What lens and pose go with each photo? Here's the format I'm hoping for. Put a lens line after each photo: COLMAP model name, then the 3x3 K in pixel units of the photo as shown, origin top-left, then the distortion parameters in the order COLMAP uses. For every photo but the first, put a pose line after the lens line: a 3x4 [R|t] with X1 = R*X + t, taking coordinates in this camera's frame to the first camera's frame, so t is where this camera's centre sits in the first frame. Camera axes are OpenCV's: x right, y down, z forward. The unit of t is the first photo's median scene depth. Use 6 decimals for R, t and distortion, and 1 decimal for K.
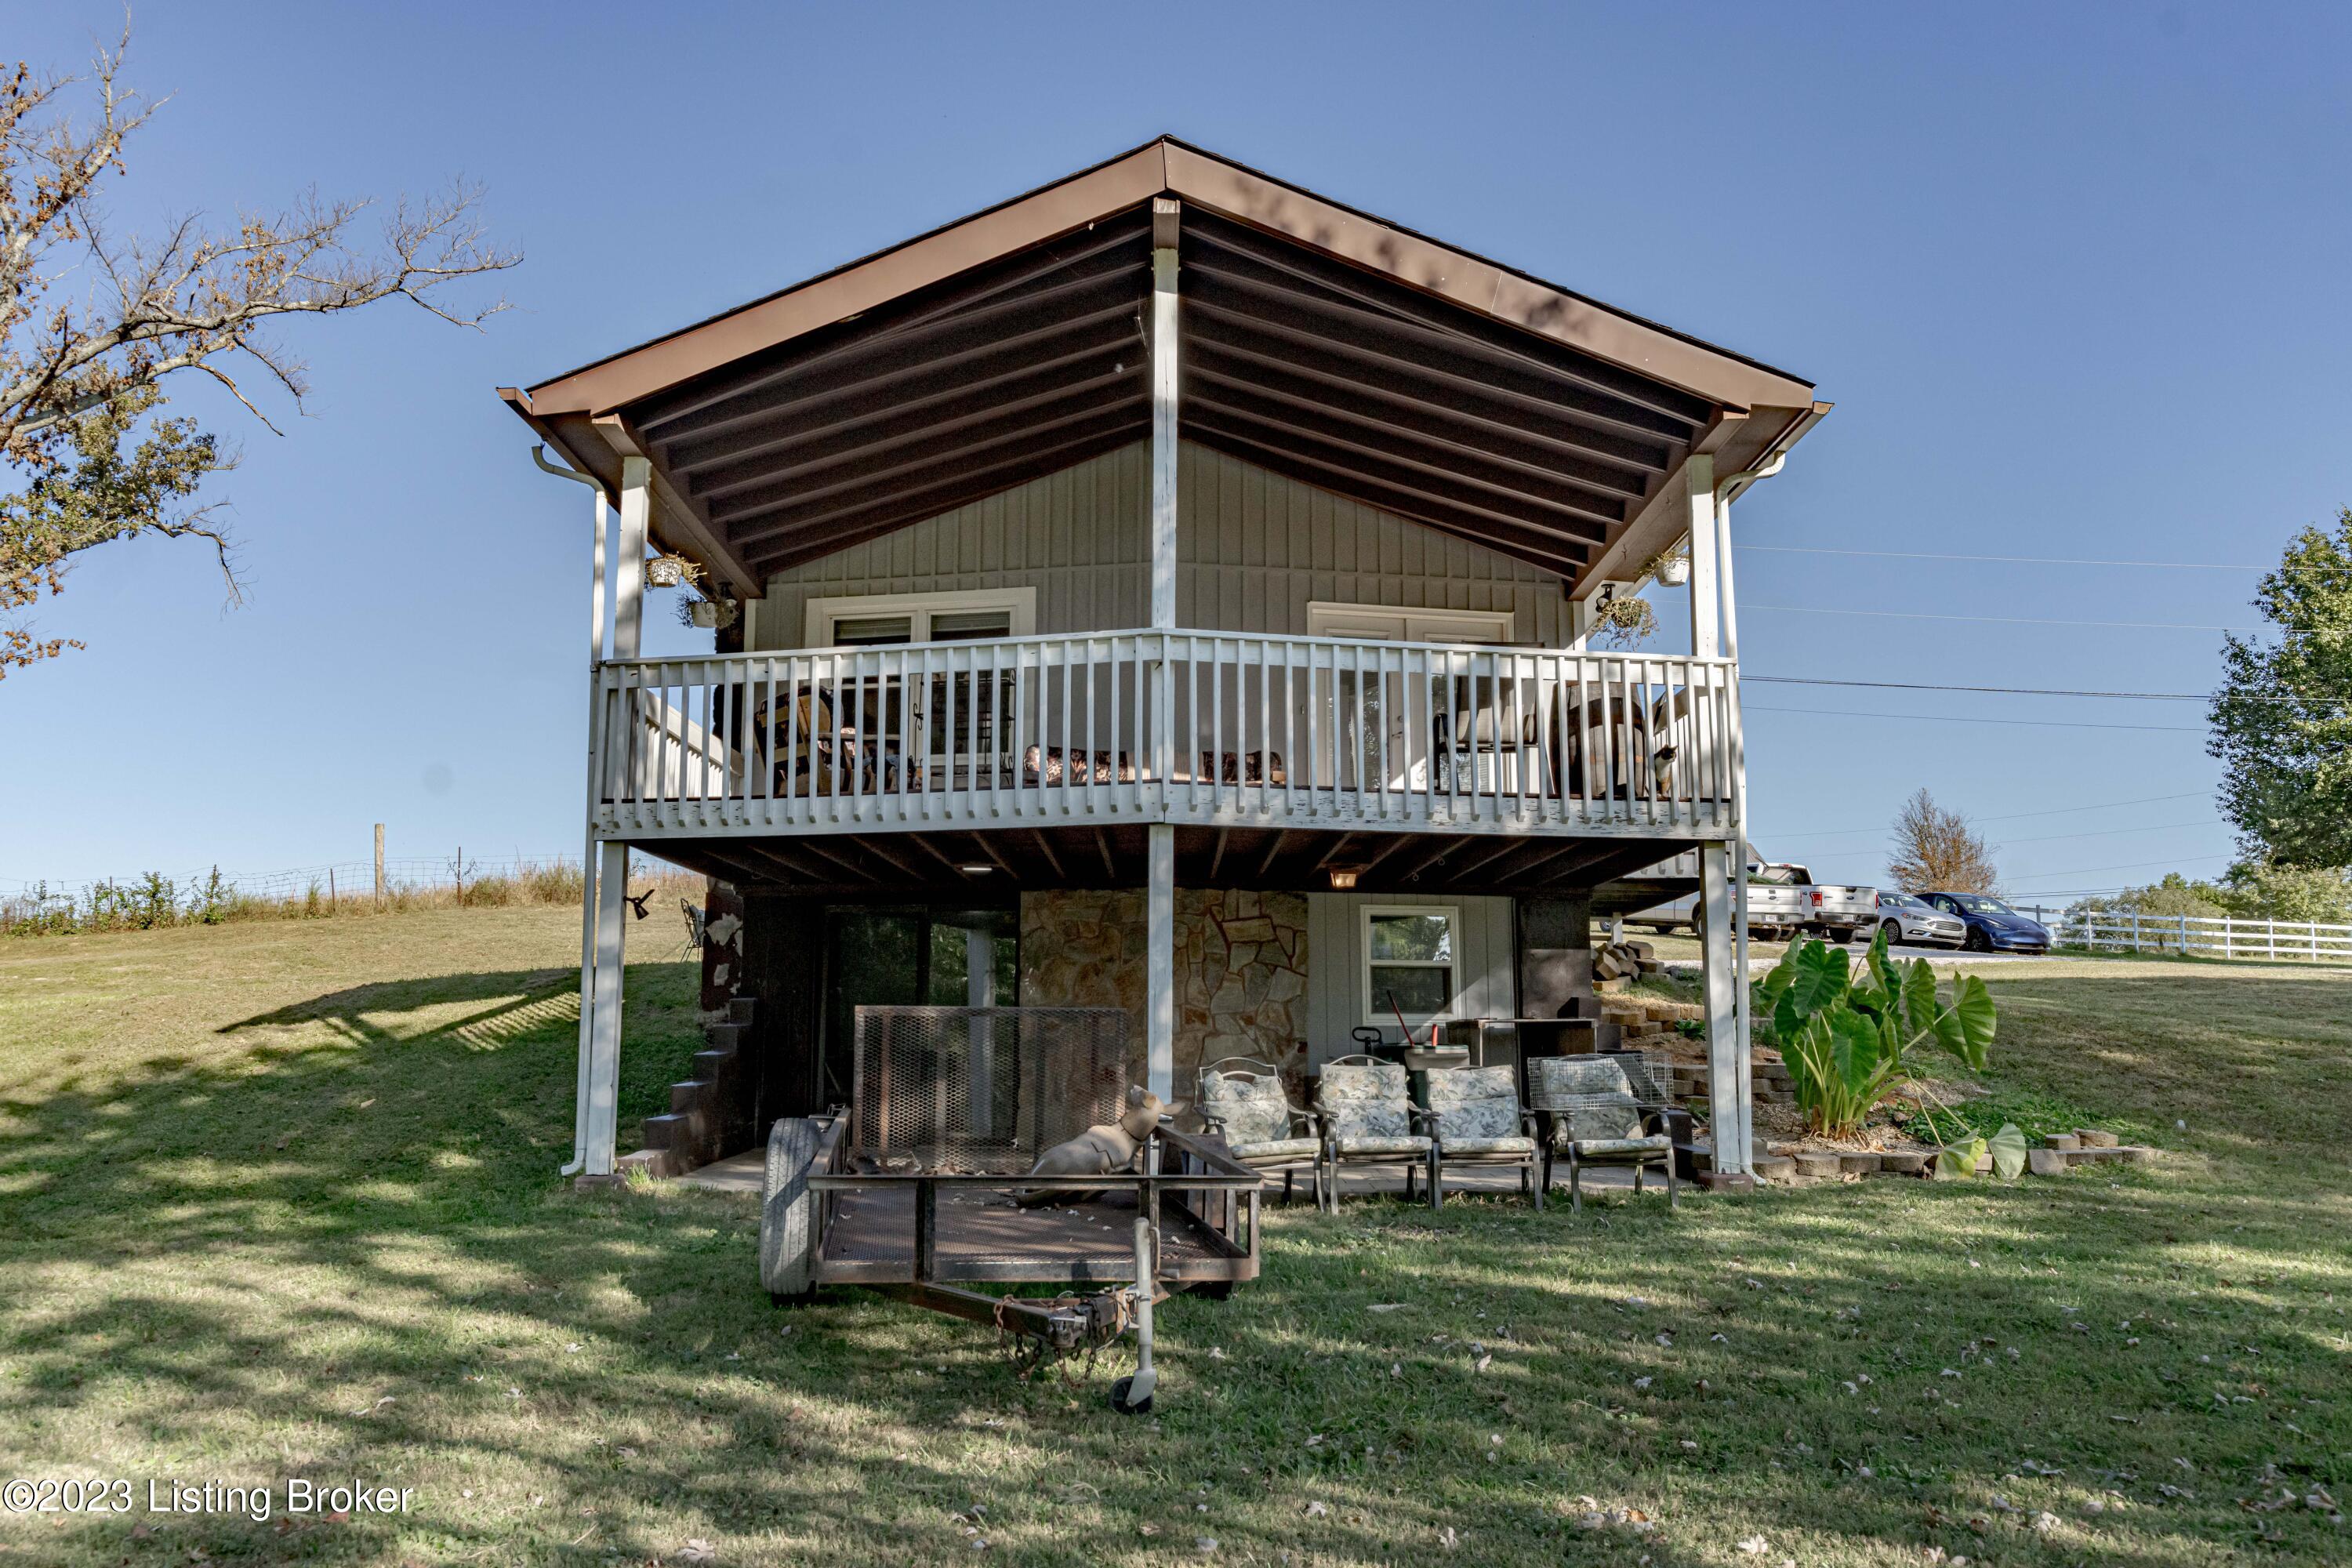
lens RADIAL K [[1872.2, 0, 1175.0], [0, 1872.2, 781.3], [0, 0, 1]] dist [0.004714, 0.001985]
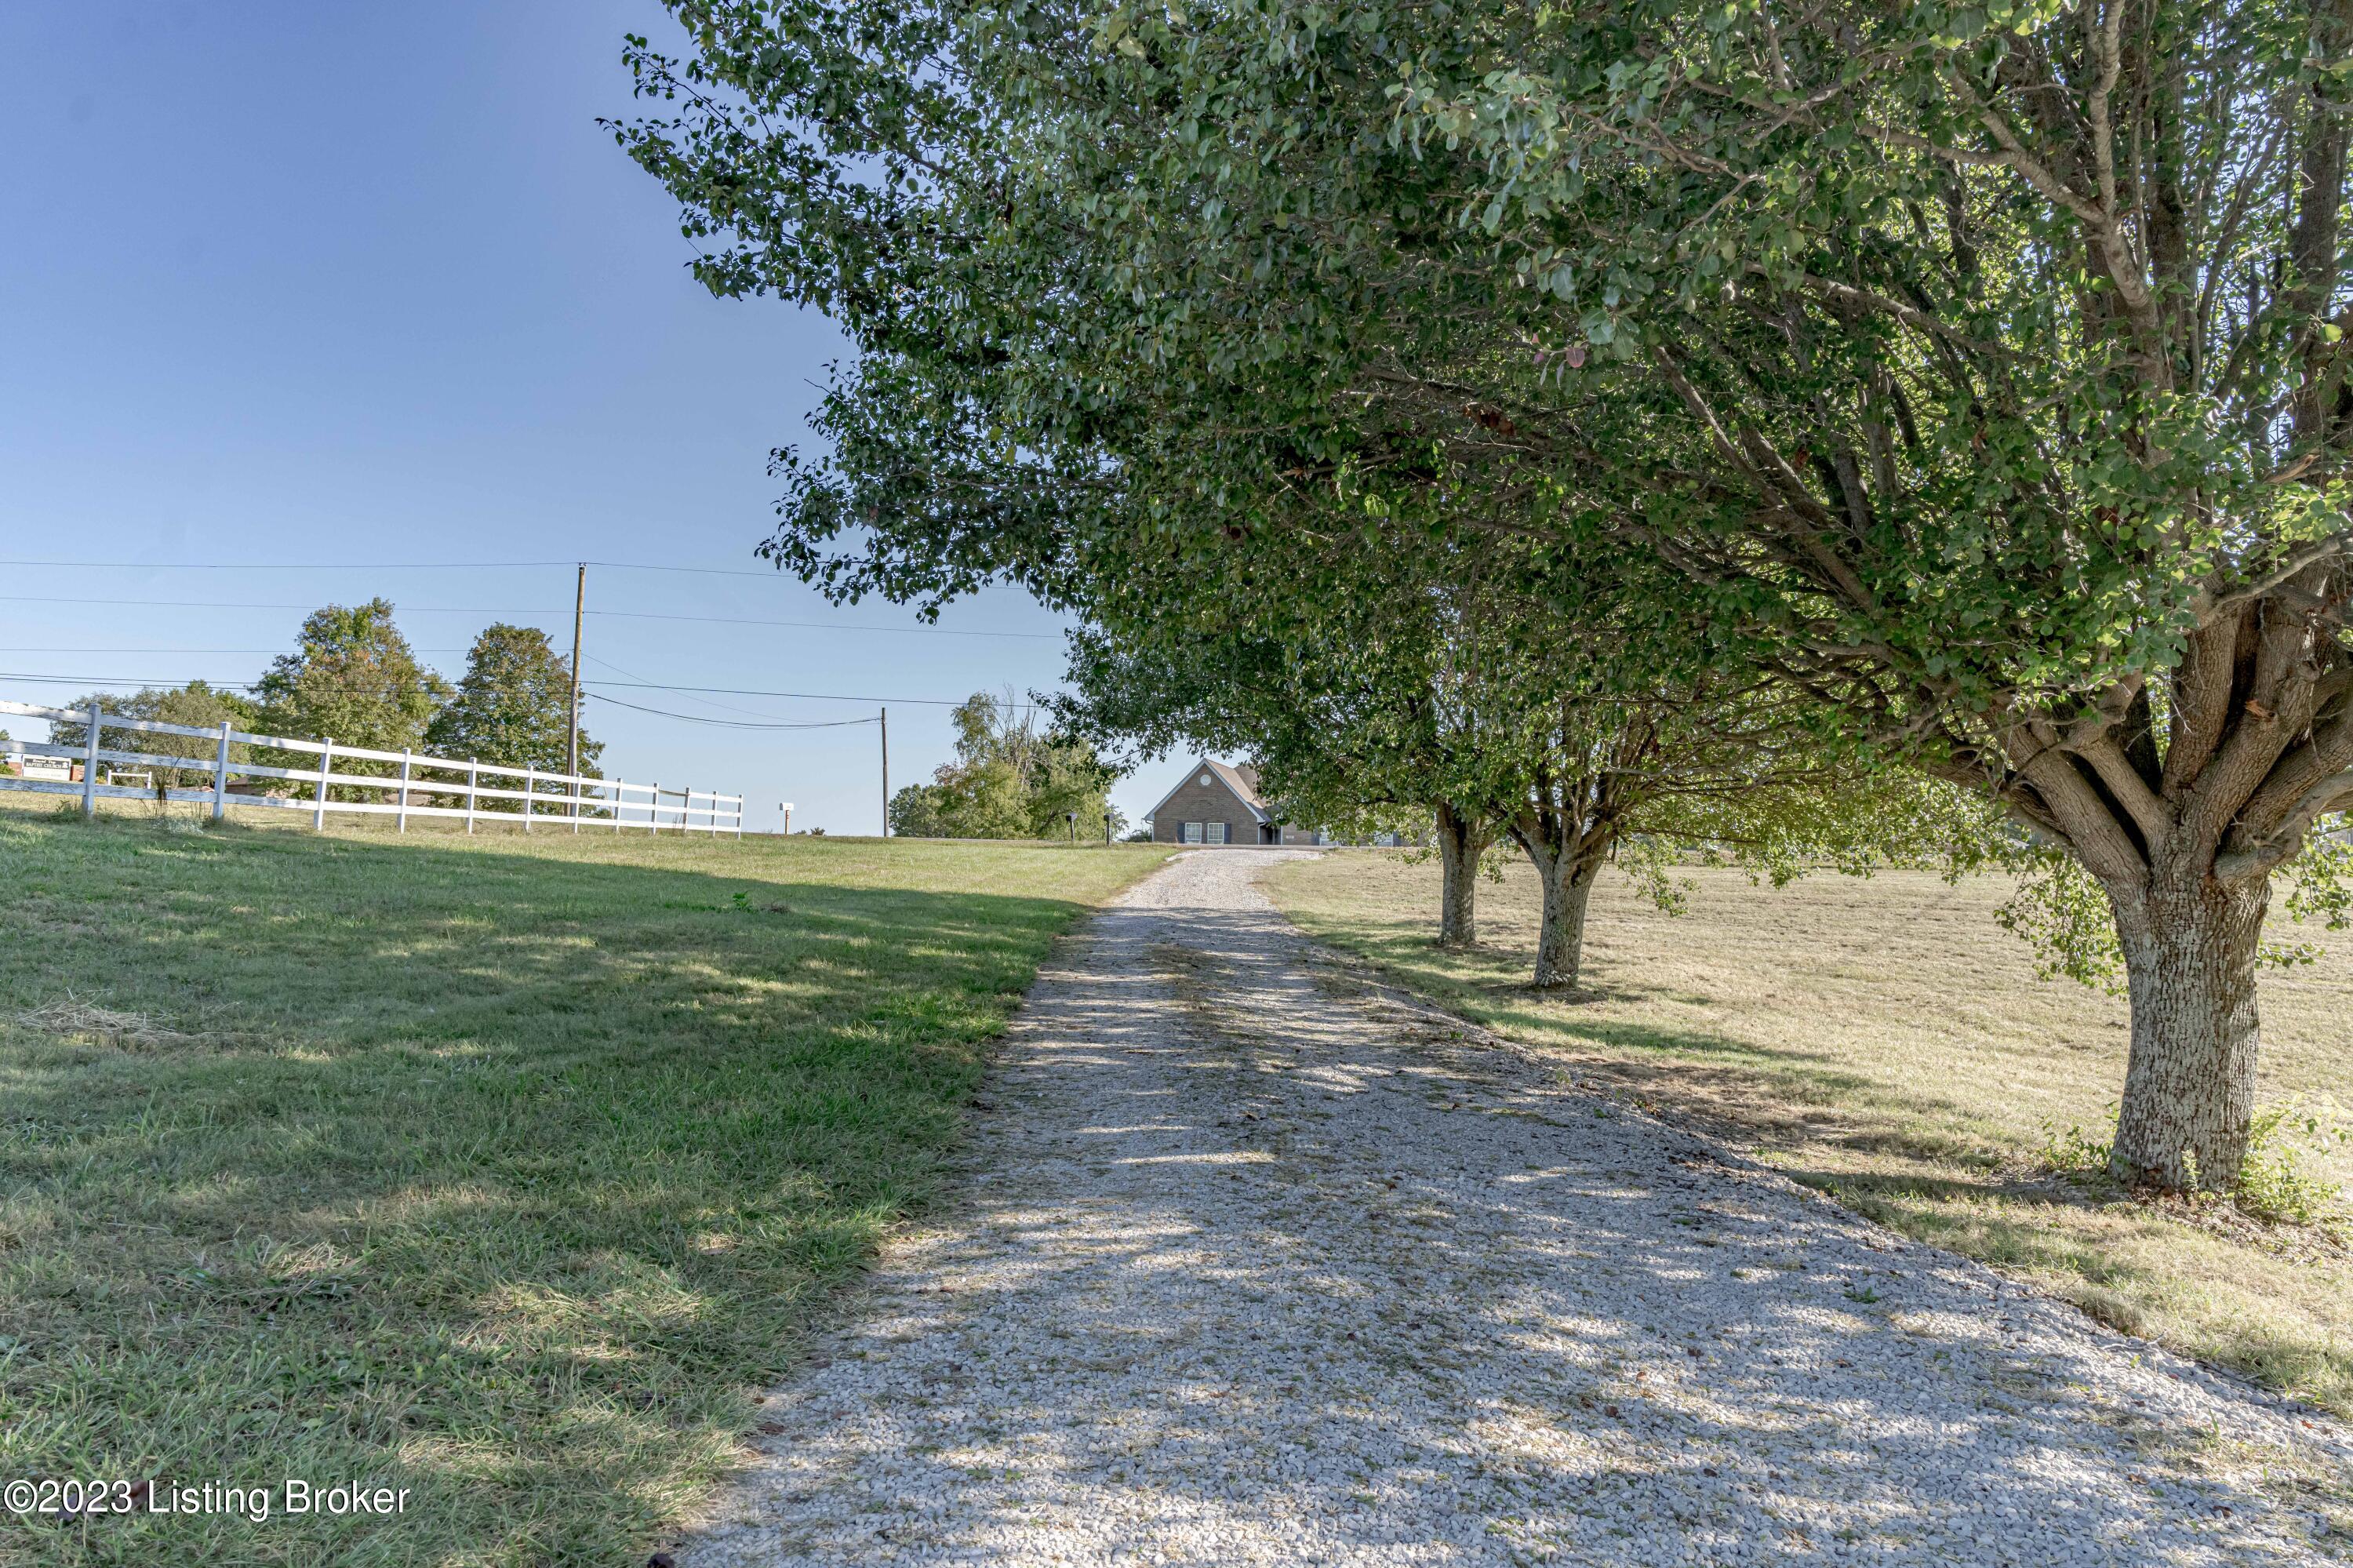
lens RADIAL K [[1504.1, 0, 1175.1], [0, 1504.1, 787.7], [0, 0, 1]] dist [-0.003793, -0.000590]
pose [[0.473590, 0.015711, 0.880605, 0.138138], [-0.113213, 0.992632, 0.043176, 0.018865], [-0.873439, -0.120144, 0.471879, 0.277501]]
